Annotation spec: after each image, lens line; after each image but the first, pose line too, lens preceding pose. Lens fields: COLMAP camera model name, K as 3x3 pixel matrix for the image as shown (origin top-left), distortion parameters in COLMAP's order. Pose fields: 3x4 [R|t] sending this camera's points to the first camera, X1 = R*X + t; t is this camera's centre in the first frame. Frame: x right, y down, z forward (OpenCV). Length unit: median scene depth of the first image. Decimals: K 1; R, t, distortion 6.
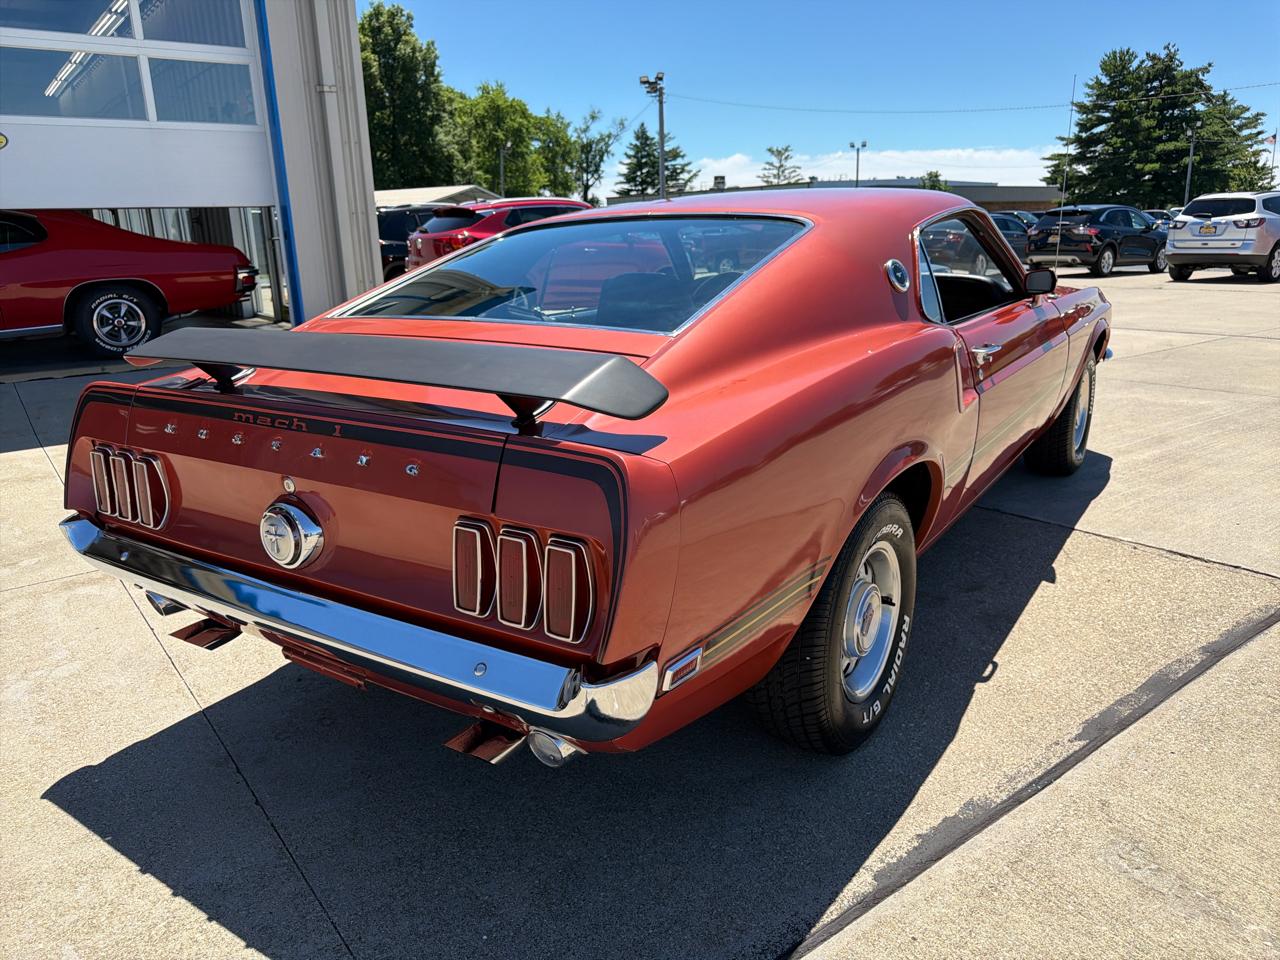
lens RADIAL K [[912.0, 0, 646.7], [0, 912.0, 490.6], [0, 0, 1]] dist [0.012640, -0.018241]
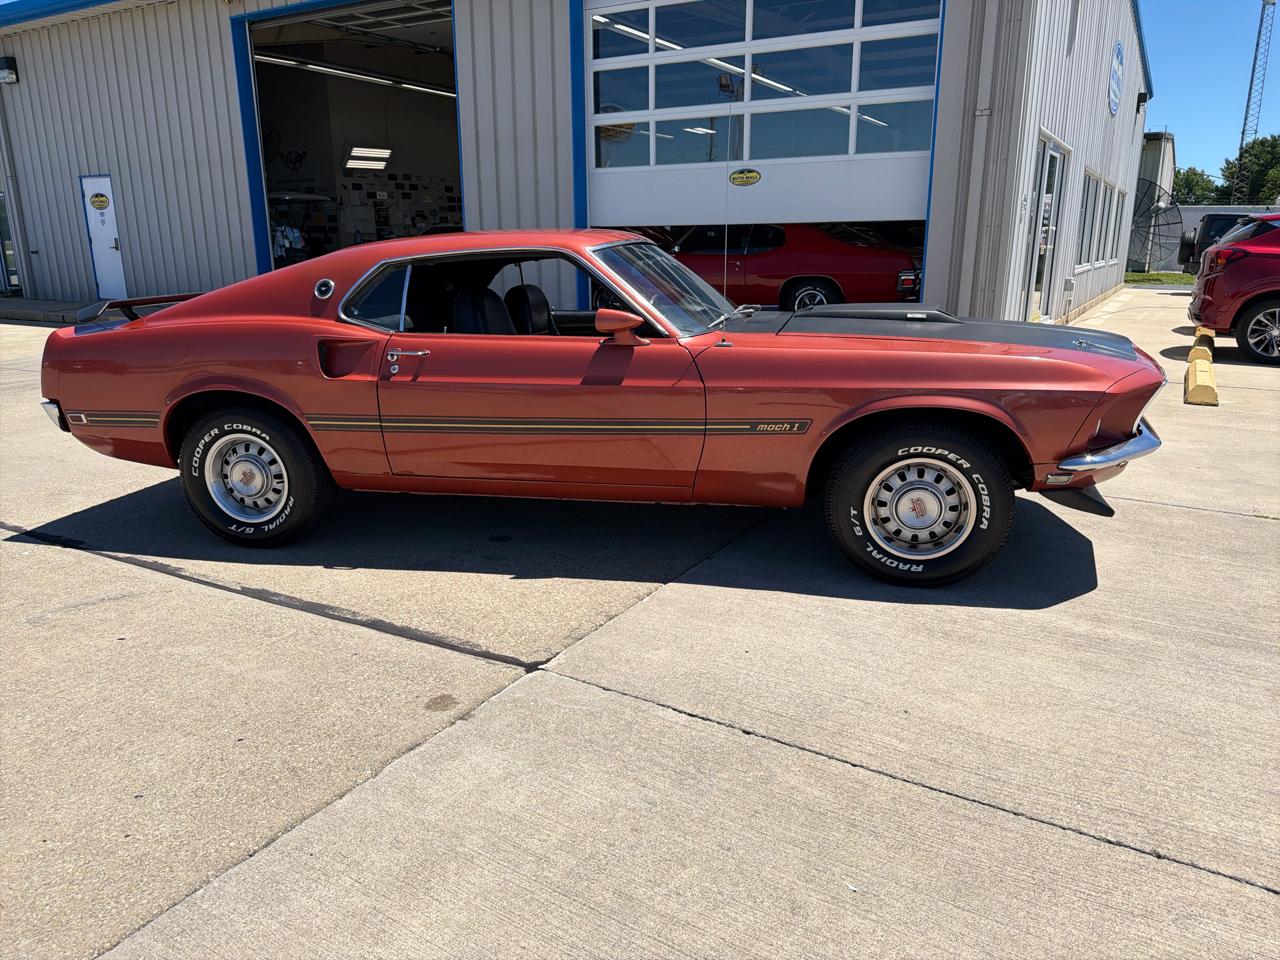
lens RADIAL K [[912.0, 0, 648.7], [0, 912.0, 482.3], [0, 0, 1]] dist [0.012640, -0.018241]
pose [[0.378384, 0.260552, -0.888222, 0.609554], [-0.264678, 0.949958, 0.165908, -0.101062], [0.887001, 0.172316, 0.428412, 0.267503]]
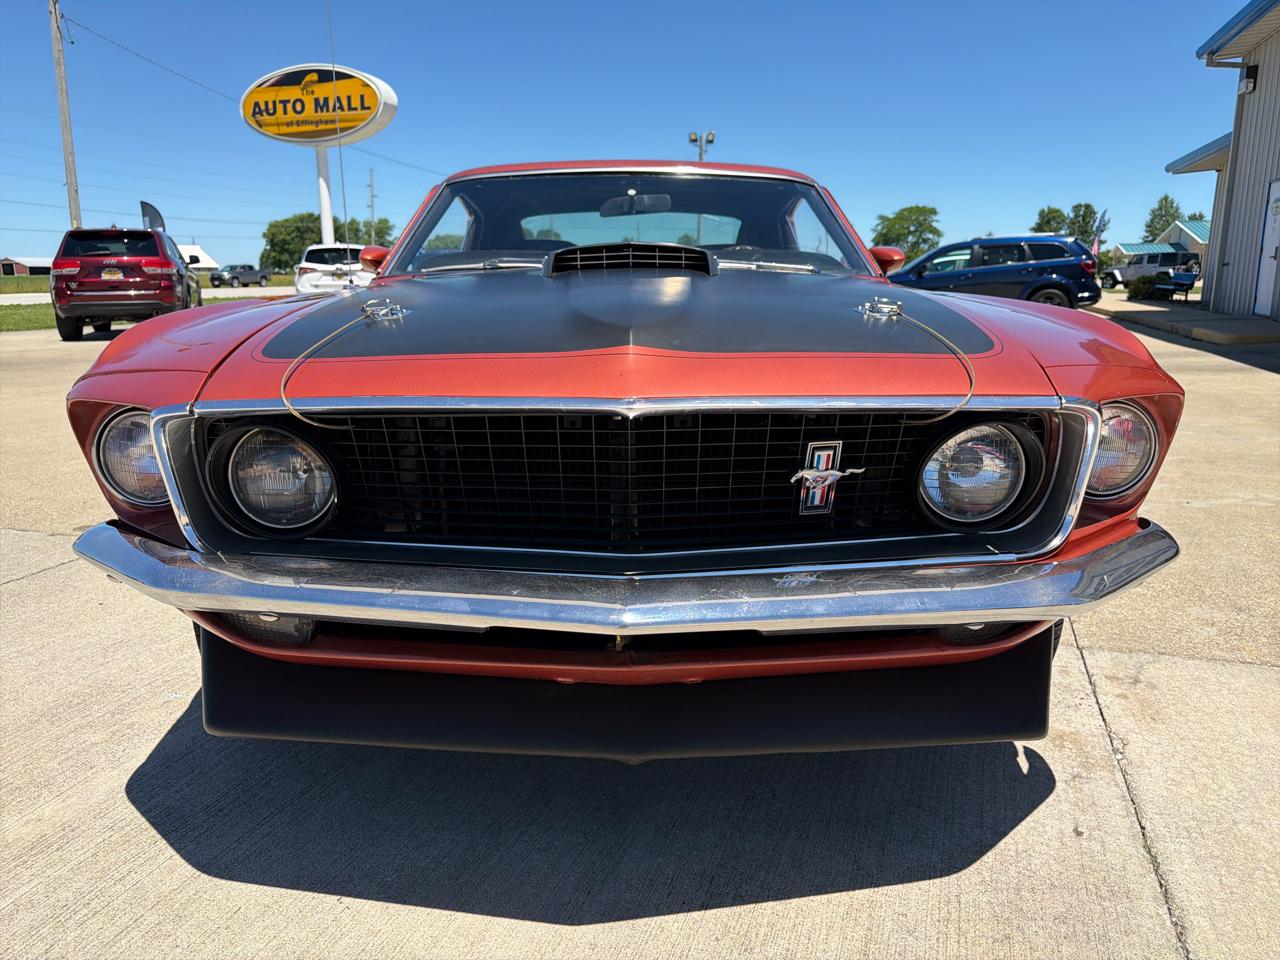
lens RADIAL K [[912.0, 0, 648.0], [0, 912.0, 487.4], [0, 0, 1]] dist [0.012640, -0.018241]
pose [[-0.821947, 0.157627, -0.547317, 0.321316], [-0.132612, 0.881569, 0.453046, -0.205912], [0.553910, 0.444961, -0.703700, 0.816226]]
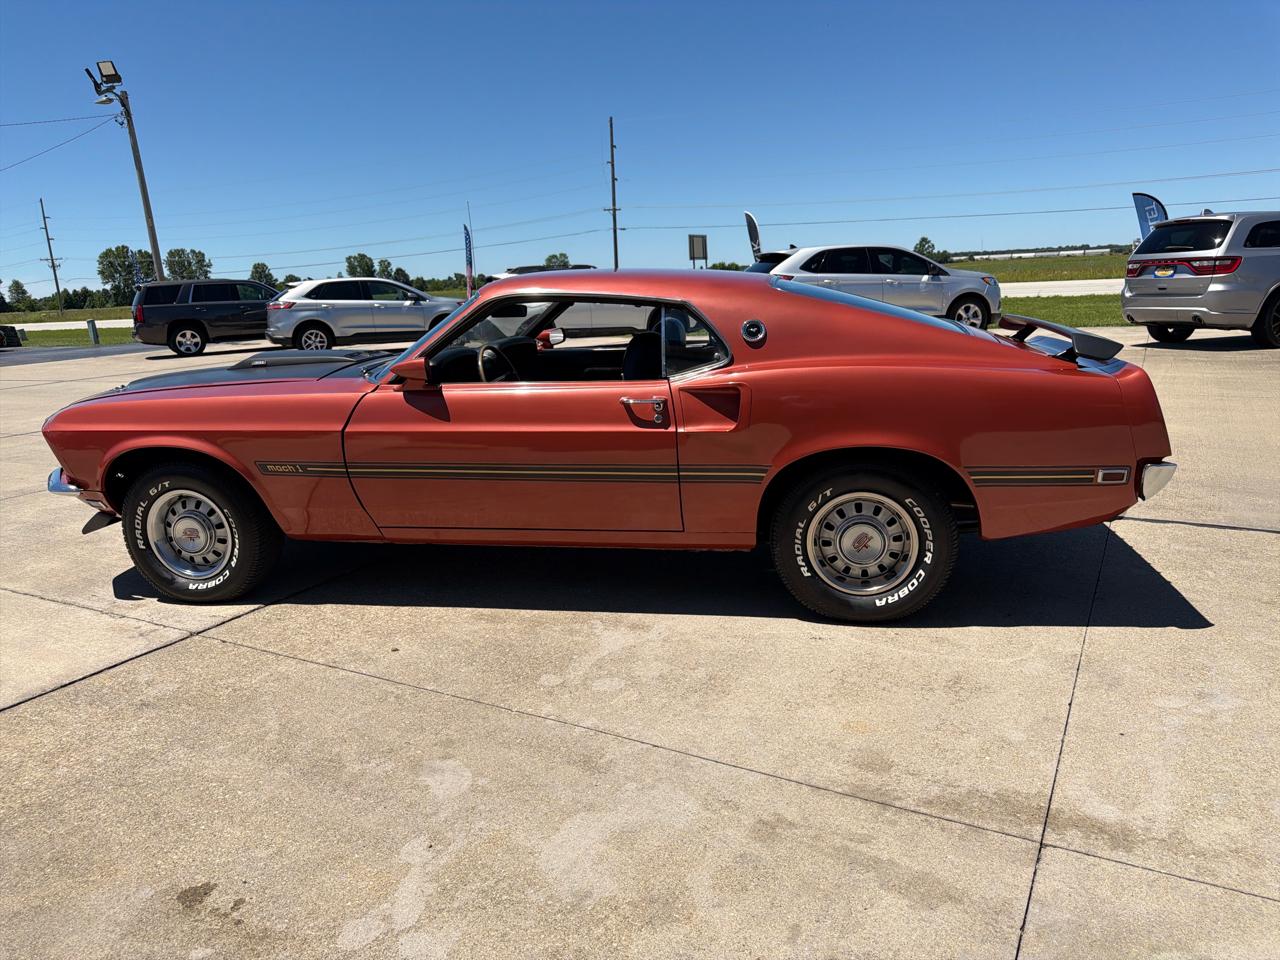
lens RADIAL K [[912.0, 0, 645.7], [0, 912.0, 482.7], [0, 0, 1]] dist [0.012640, -0.018241]
pose [[-0.390068, -0.158846, 0.906981, -0.460496], [0.310507, 0.904620, 0.291973, -0.173379], [-0.866852, 0.395513, -0.303541, 0.614379]]
